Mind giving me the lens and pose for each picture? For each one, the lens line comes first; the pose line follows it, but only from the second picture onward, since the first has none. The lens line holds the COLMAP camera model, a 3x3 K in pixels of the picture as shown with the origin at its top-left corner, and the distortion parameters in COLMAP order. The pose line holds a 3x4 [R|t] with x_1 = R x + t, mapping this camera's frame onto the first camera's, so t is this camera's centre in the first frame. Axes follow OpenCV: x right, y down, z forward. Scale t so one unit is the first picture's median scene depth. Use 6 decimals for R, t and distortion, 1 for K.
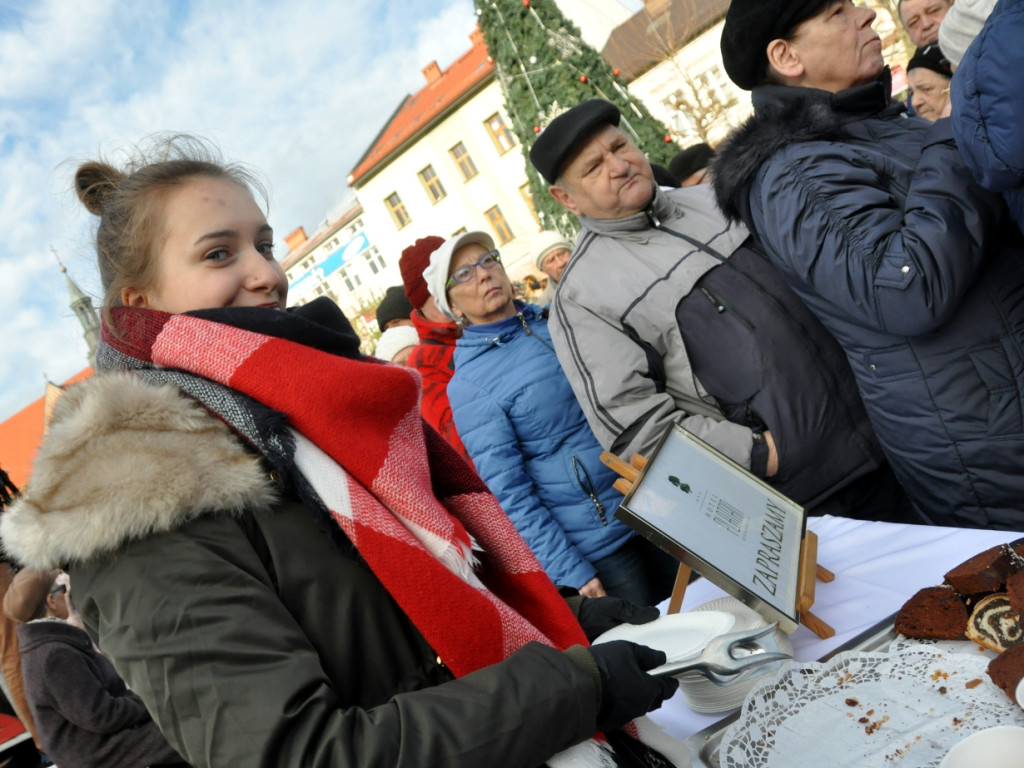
lens RADIAL K [[997.2, 0, 513.0], [0, 997.2, 382.4], [0, 0, 1]] dist [-0.154613, 0.001363]
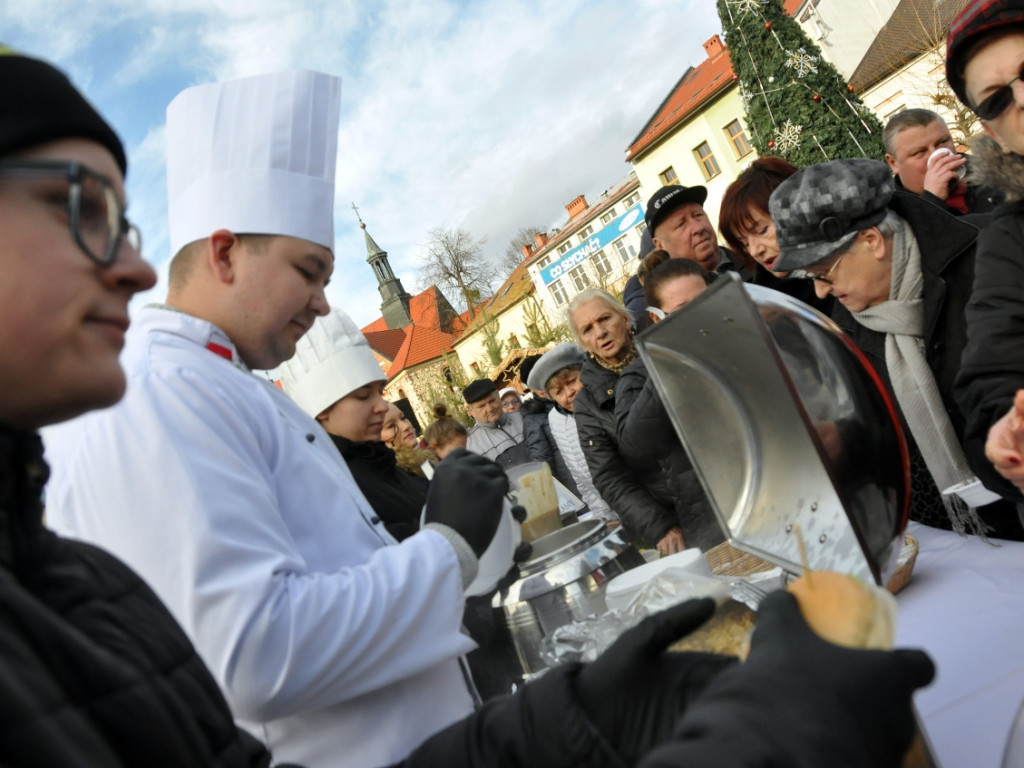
lens RADIAL K [[971.1, 0, 512.0], [0, 971.1, 384.0], [0, 0, 1]] dist [-0.099049, -0.009917]
pose [[0.960070, 0.061921, -0.272821, 0.052763], [-0.051025, 0.997597, 0.046862, -0.022909], [0.275067, -0.031070, 0.960923, -0.115122]]
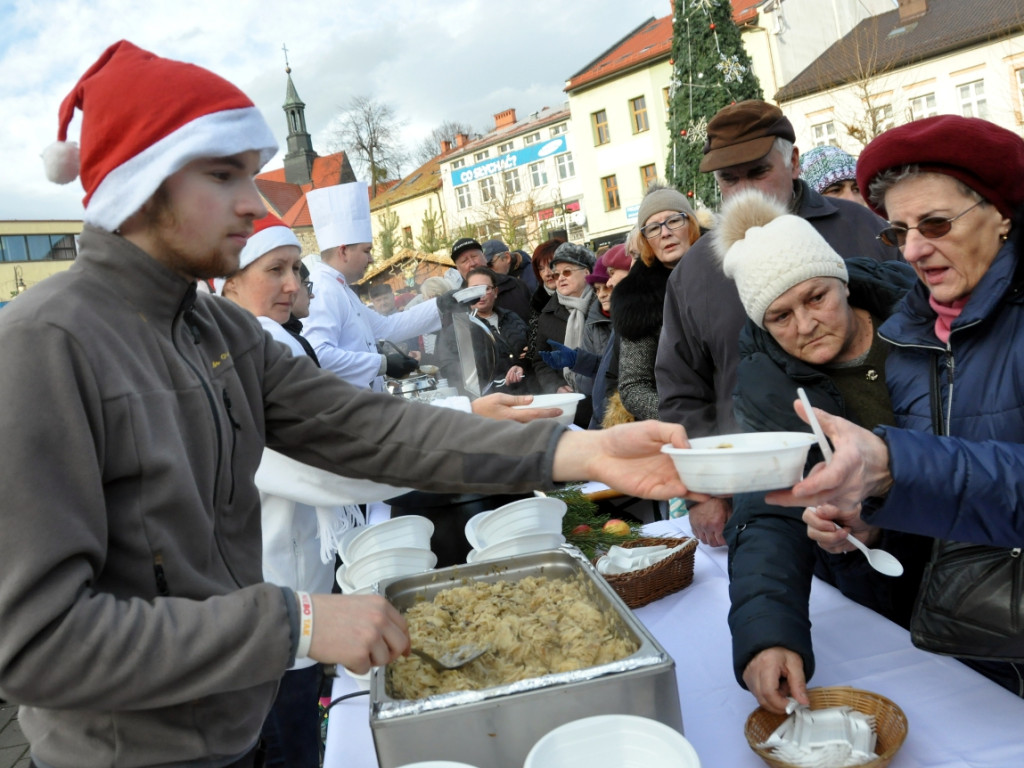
lens RADIAL K [[971.1, 0, 512.0], [0, 971.1, 384.0], [0, 0, 1]] dist [-0.099049, -0.009917]
pose [[0.931962, 0.340913, -0.123388, 0.076456], [-0.327502, 0.937596, 0.116862, -0.034185], [0.155528, -0.068501, 0.985453, -0.214882]]
